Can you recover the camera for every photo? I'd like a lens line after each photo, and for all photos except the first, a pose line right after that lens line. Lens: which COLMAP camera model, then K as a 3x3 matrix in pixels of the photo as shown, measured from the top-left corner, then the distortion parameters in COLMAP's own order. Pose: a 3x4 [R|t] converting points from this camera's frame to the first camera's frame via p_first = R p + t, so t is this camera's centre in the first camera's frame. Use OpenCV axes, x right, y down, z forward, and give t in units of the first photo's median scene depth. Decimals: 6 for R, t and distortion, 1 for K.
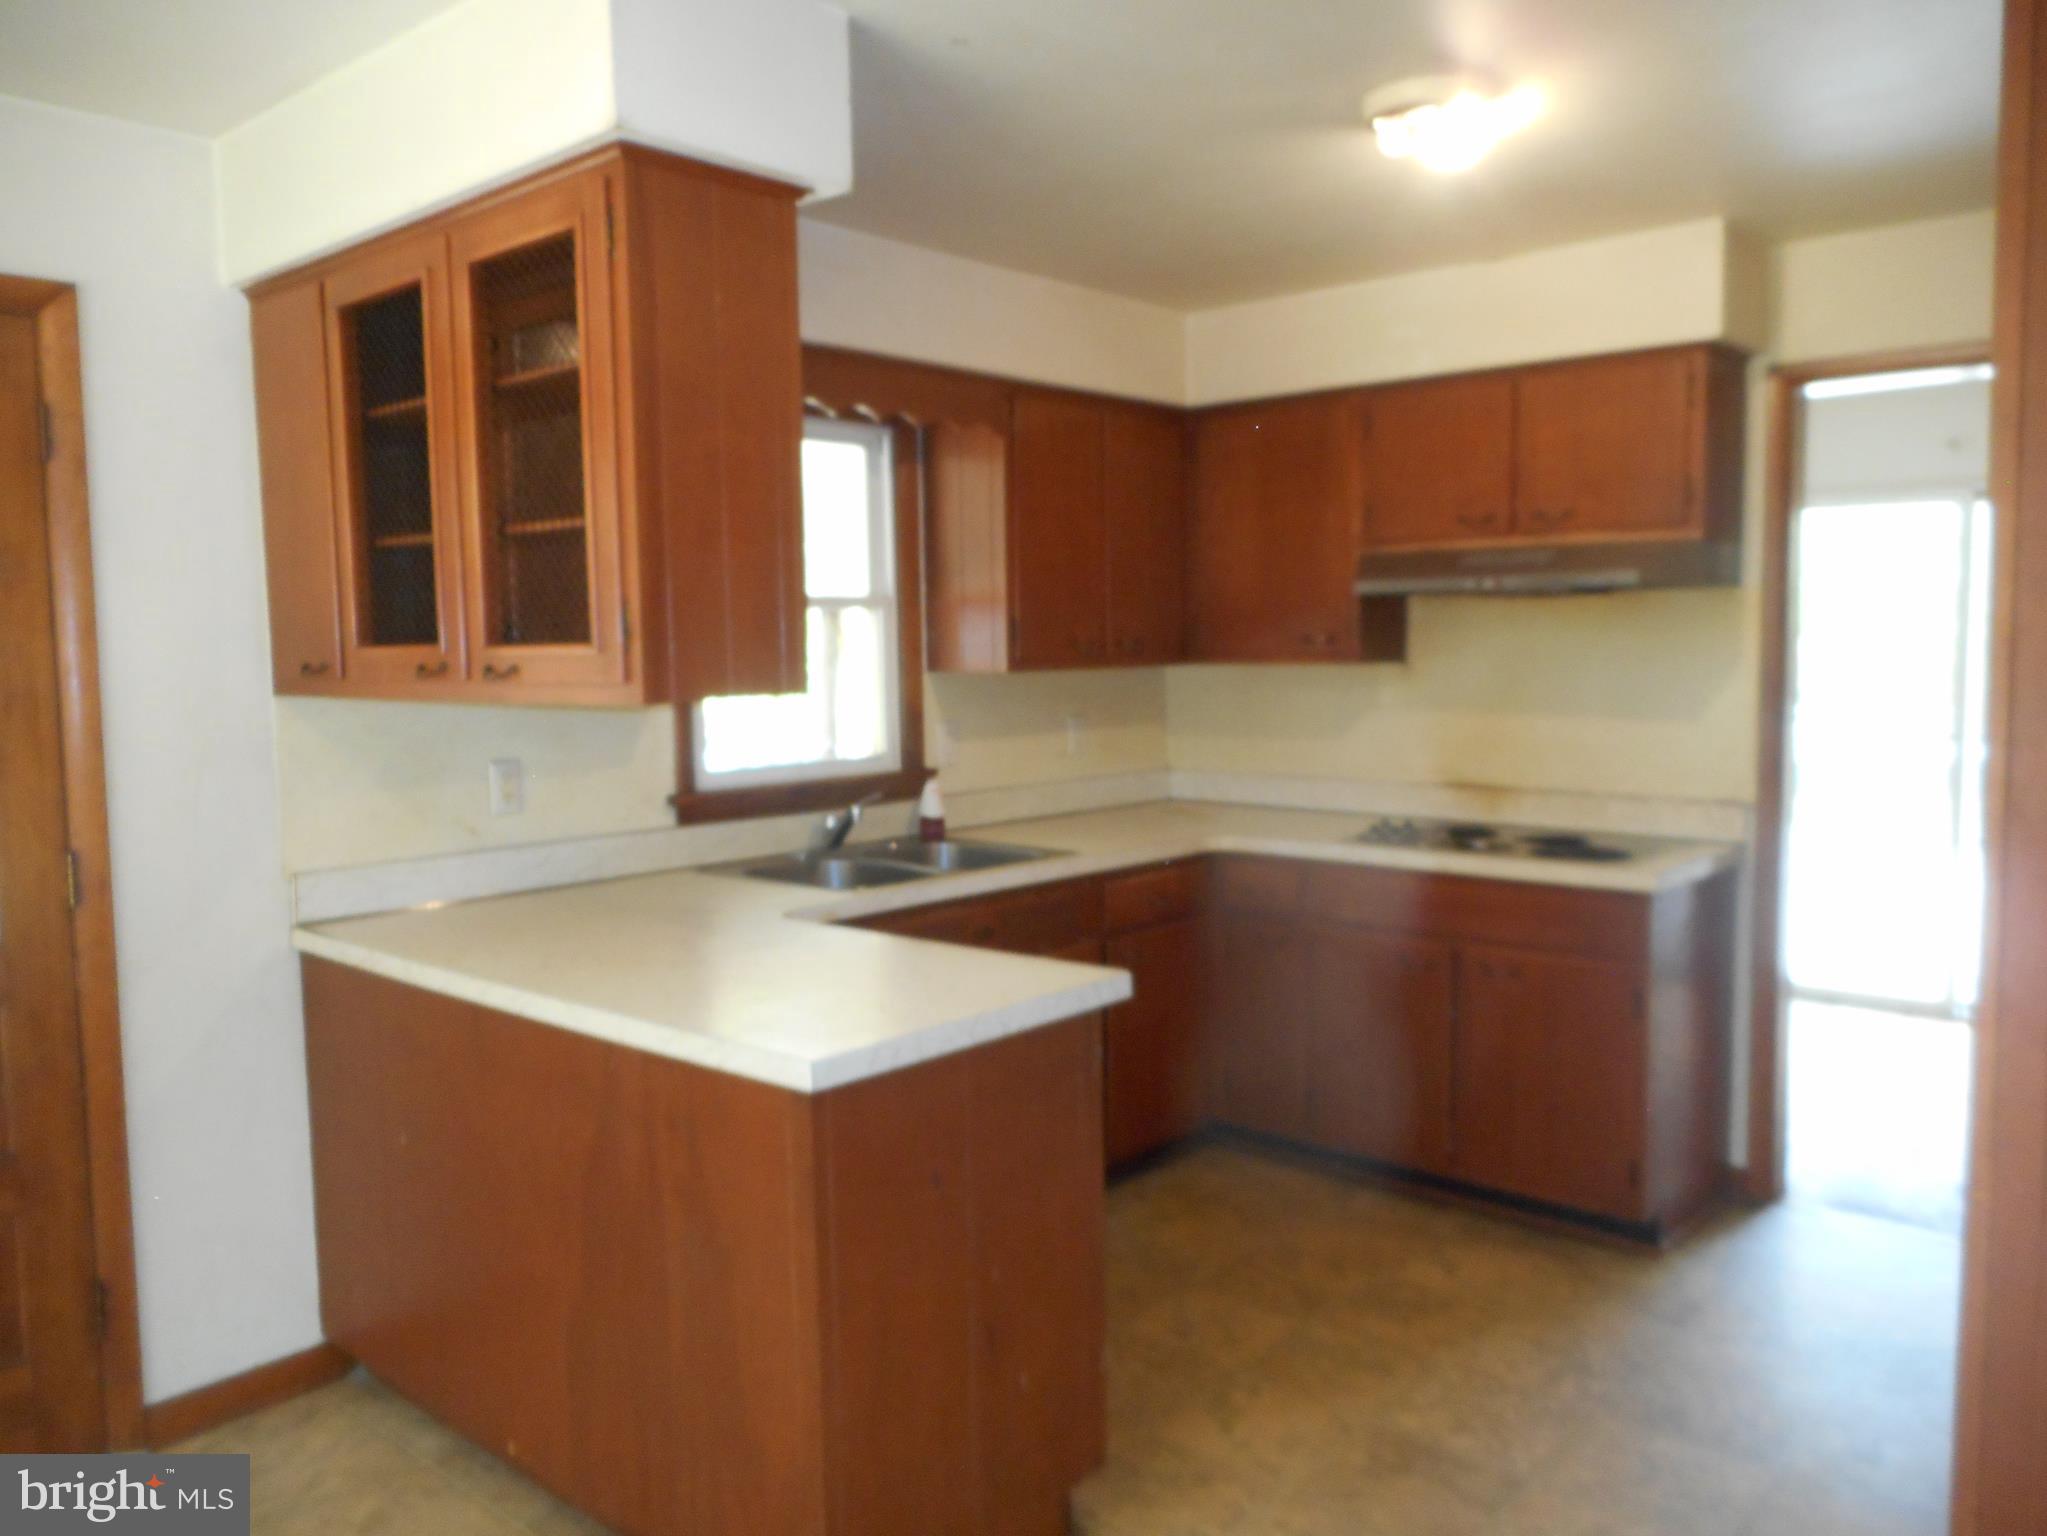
lens RADIAL K [[1533.5, 0, 1061.6], [0, 1533.5, 741.7], [0, 0, 1]] dist [-0.013454, 0.001427]
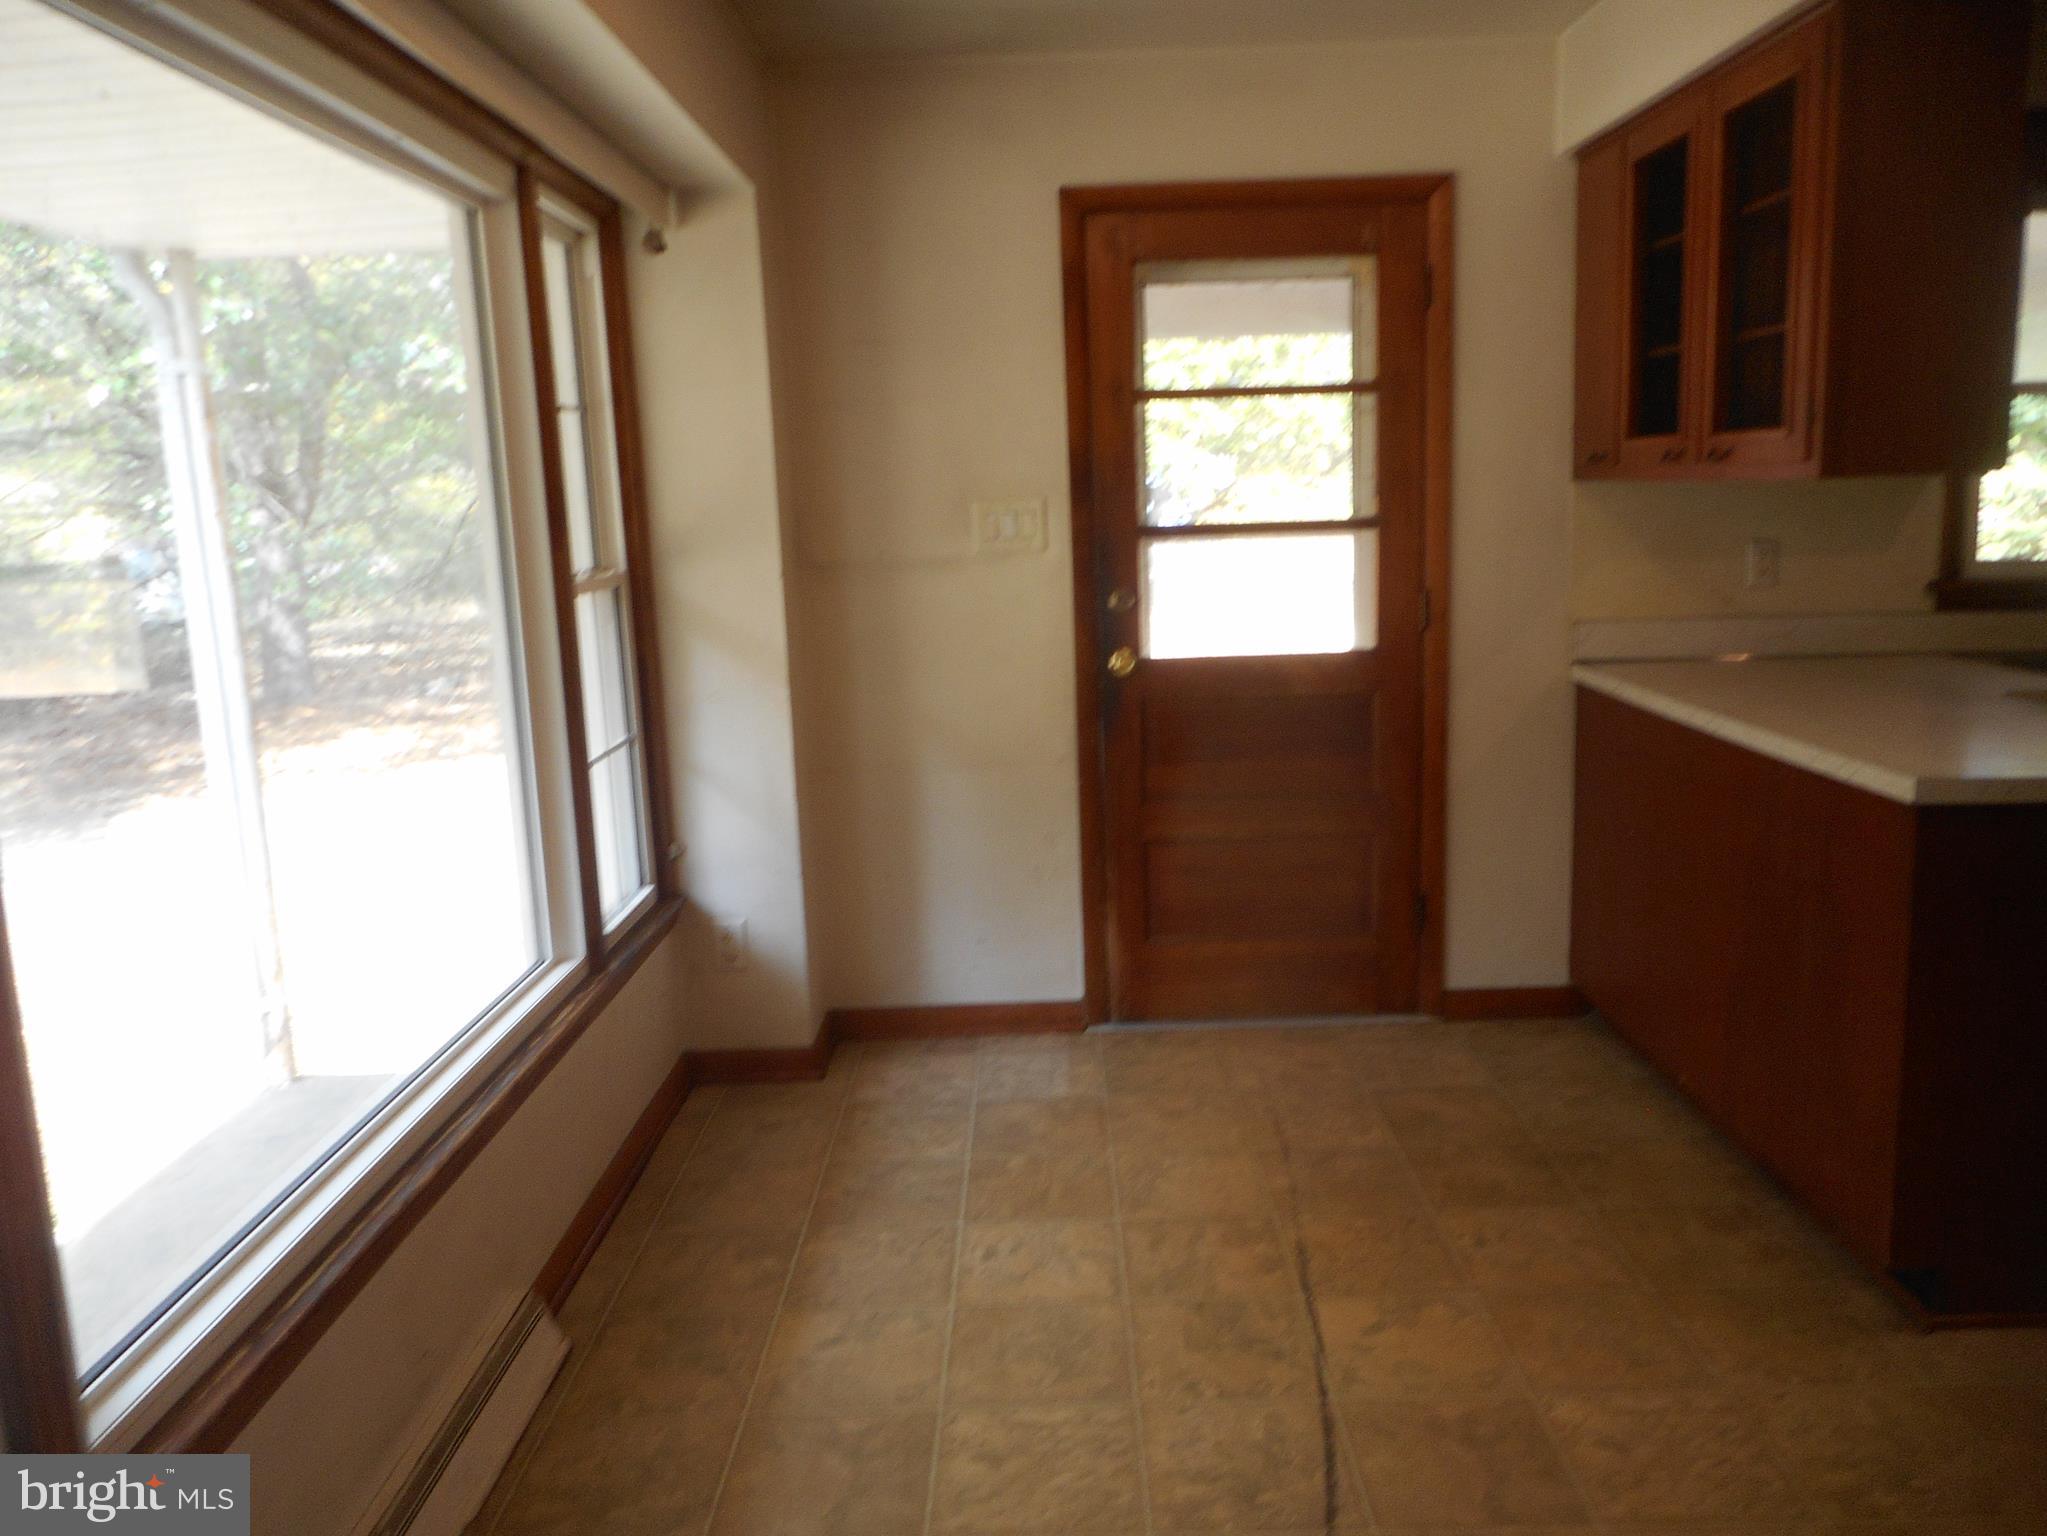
lens RADIAL K [[1533.5, 0, 1027.2], [0, 1533.5, 766.4], [0, 0, 1]] dist [-0.013454, 0.001427]
pose [[0.645596, 0.136064, -0.751460, 0.196879], [-0.030579, 0.987816, 0.152589, 0.026595], [0.763066, -0.075532, 0.641891, -0.201053]]
